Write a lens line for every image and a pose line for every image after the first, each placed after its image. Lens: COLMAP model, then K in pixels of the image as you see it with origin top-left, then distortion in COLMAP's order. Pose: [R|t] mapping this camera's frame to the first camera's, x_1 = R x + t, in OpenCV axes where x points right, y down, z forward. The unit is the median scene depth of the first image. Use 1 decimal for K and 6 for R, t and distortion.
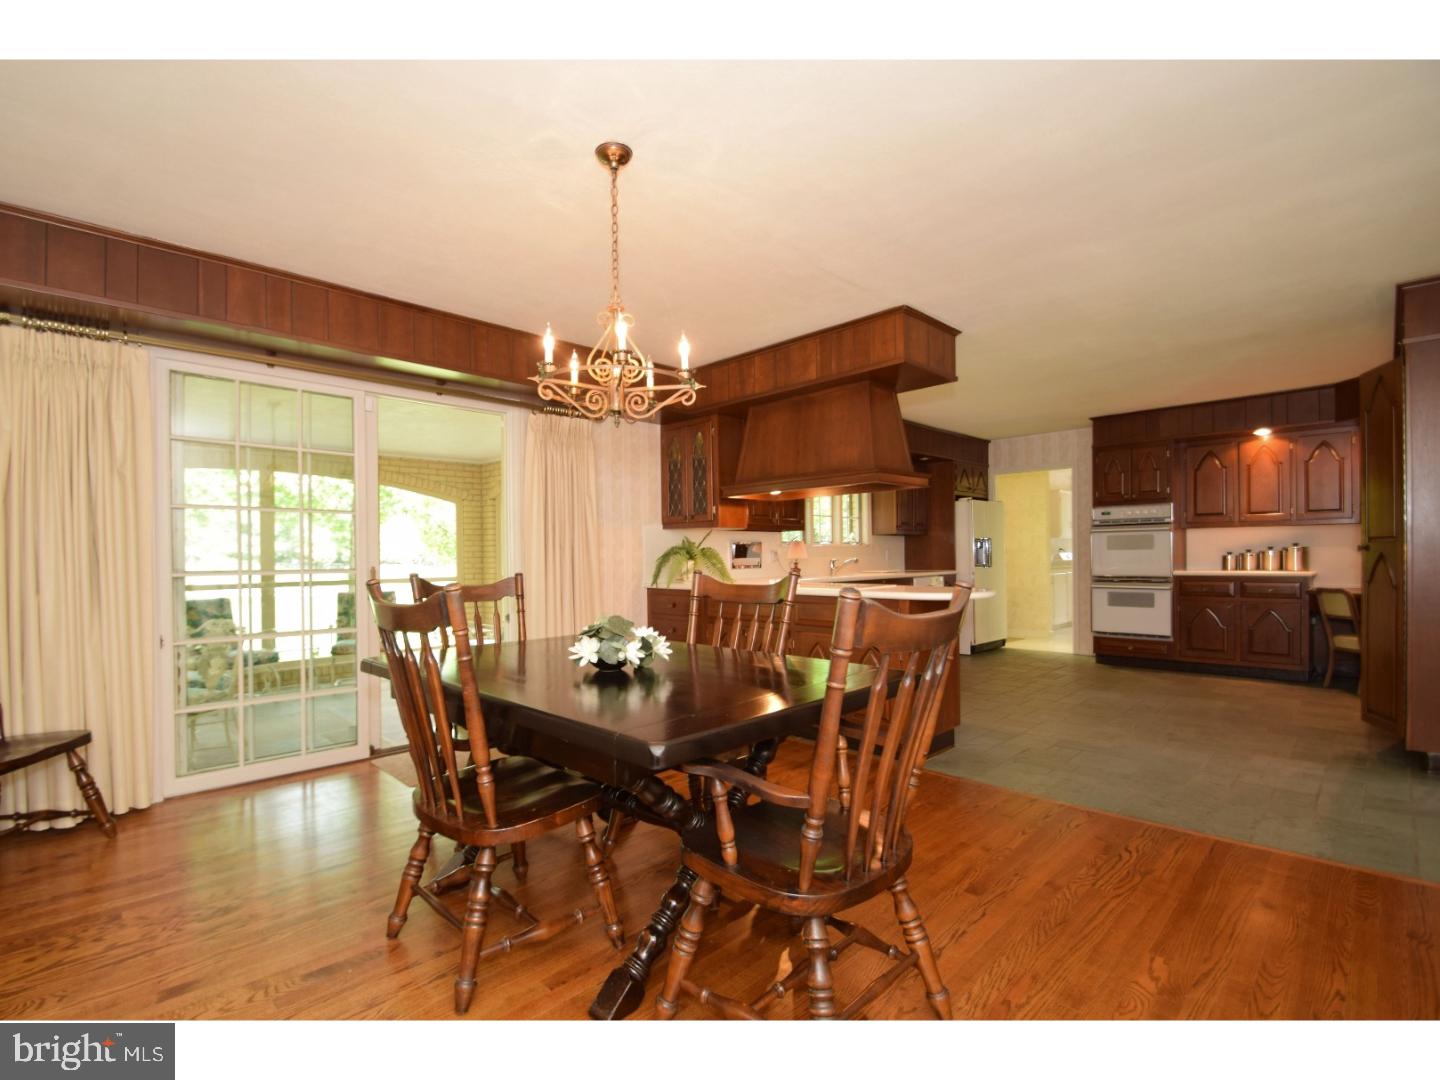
lens RADIAL K [[684.6, 0, 720.0], [0, 684.6, 540.0], [0, 0, 1]] dist [-0.000013, -0.000003]
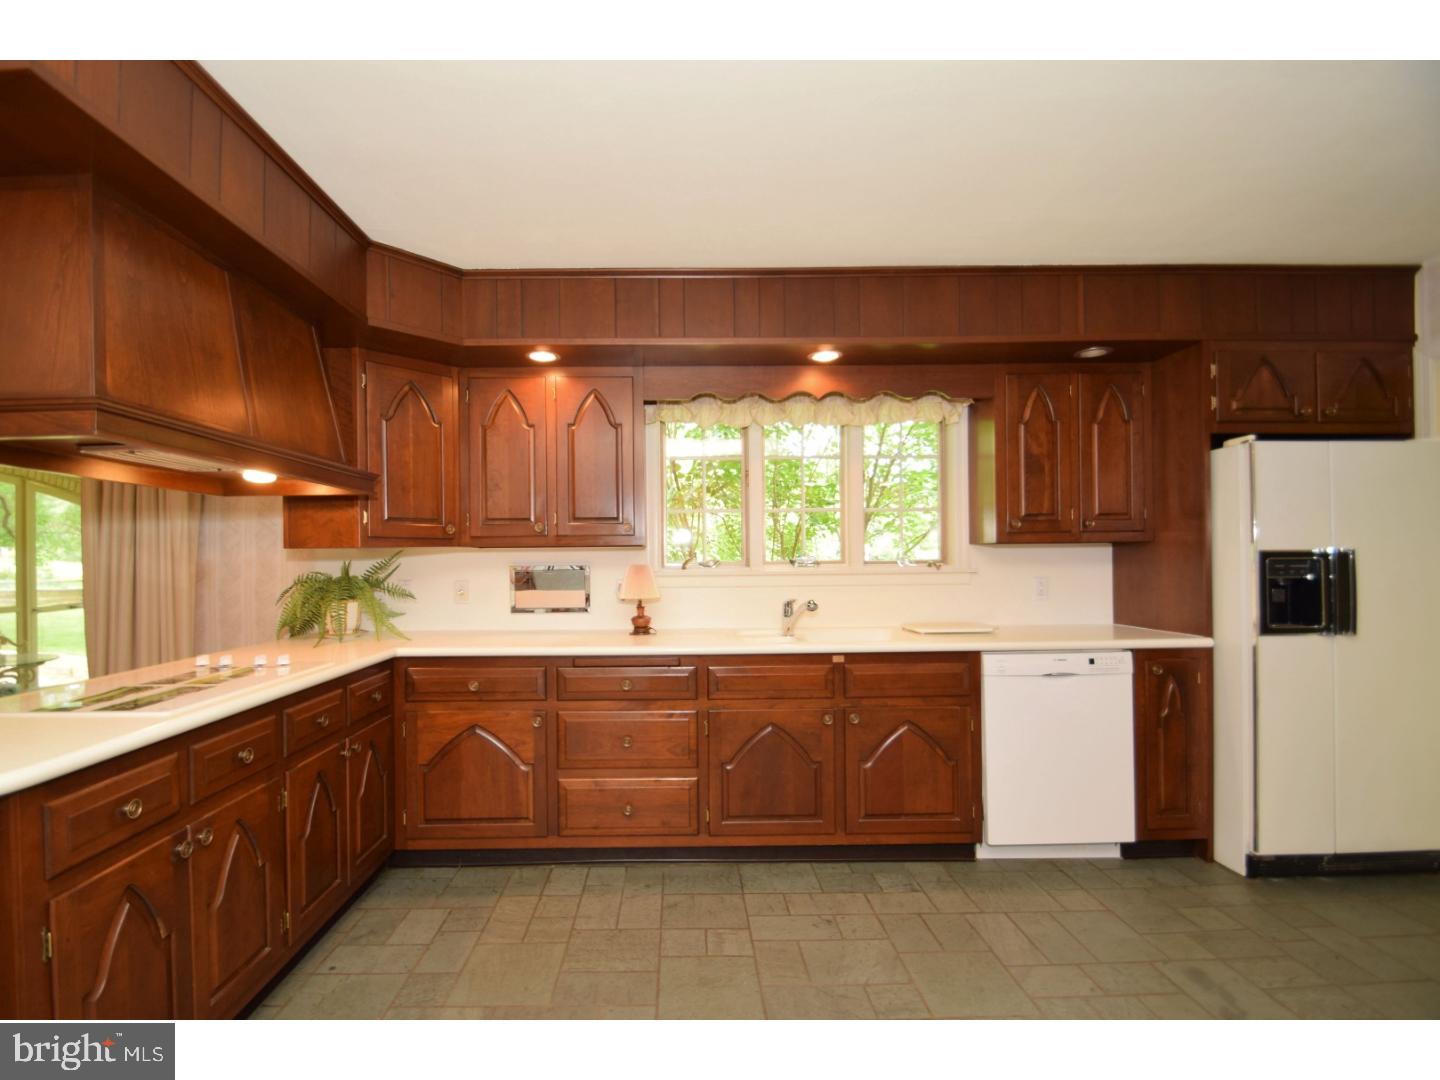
lens RADIAL K [[654.7, 0, 688.9], [0, 654.7, 559.2], [0, 0, 1]] dist [0.001702, -0.014684]
pose [[0.720611, 0.001912, -0.693337, 0.395618], [0.014337, 0.999741, 0.017658, -0.007386], [0.693191, -0.022665, 0.720397, 0.569060]]
